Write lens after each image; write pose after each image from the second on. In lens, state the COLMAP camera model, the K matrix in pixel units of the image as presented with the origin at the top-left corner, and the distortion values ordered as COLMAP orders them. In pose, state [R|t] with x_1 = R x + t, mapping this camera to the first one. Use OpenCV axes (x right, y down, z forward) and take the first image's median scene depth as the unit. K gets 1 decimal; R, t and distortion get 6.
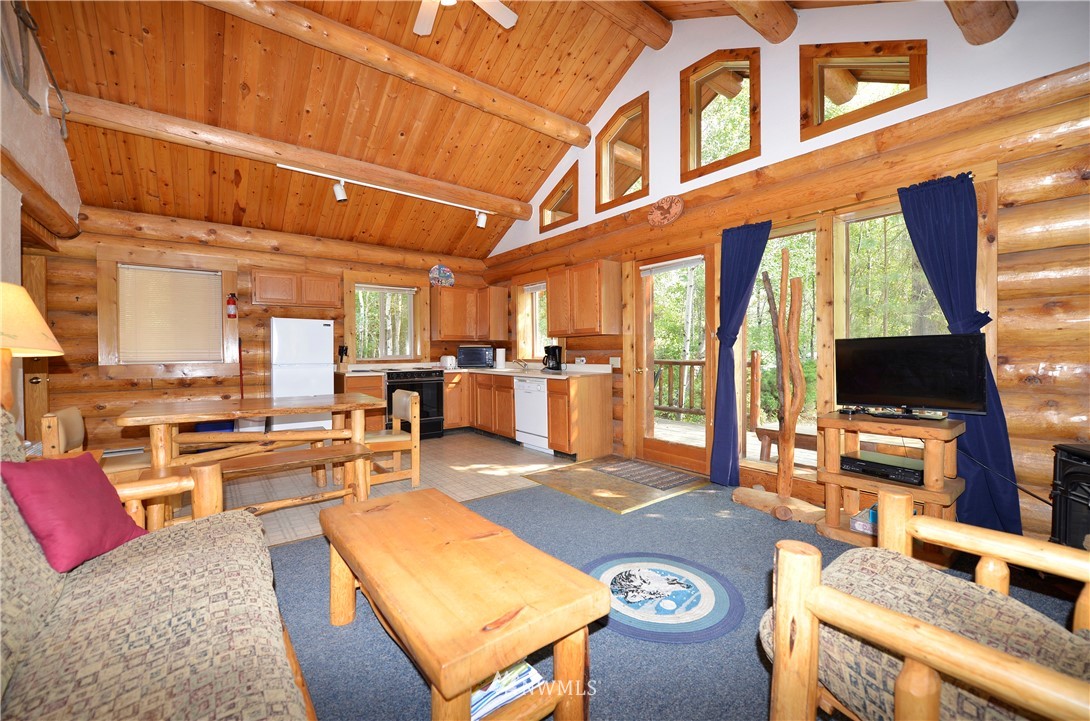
lens RADIAL K [[439.9, 0, 545.0], [0, 439.9, 360.5], [0, 0, 1]] dist [-0.020383, -0.000027]
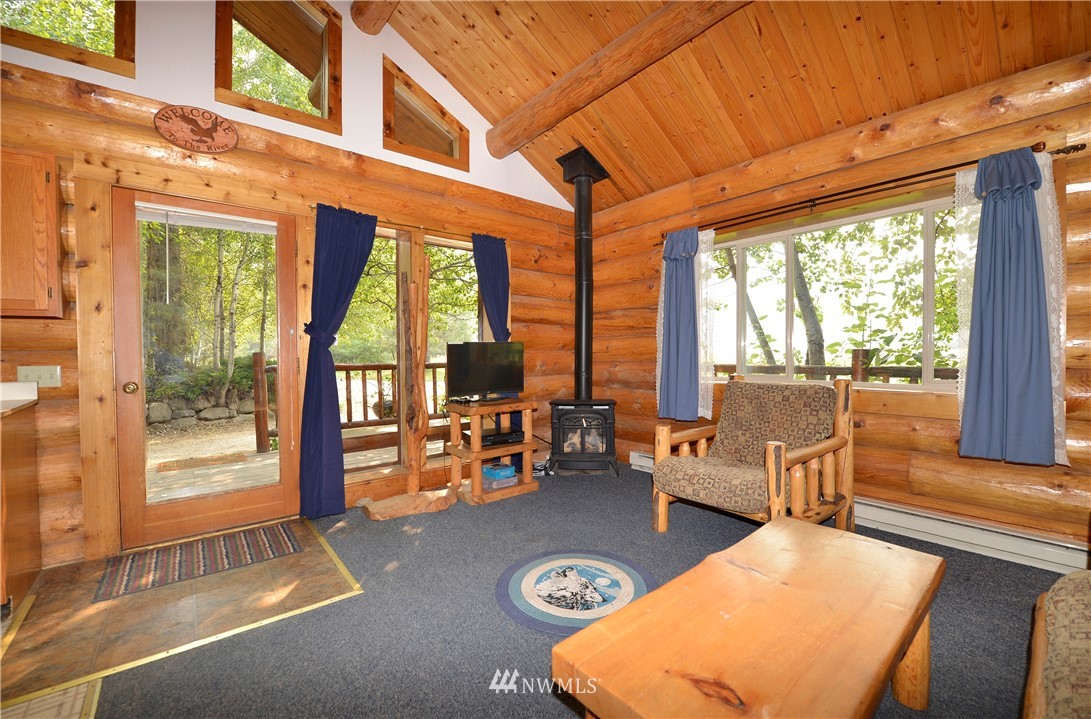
lens RADIAL K [[434.2, 0, 552.2], [0, 434.2, 363.8], [0, 0, 1]] dist [-0.000601, -0.006616]
pose [[-0.035982, -0.022902, 0.999090, -0.268605], [0.018805, 0.999545, 0.023590, -0.008303], [-0.999175, 0.019637, -0.035535, 0.384559]]
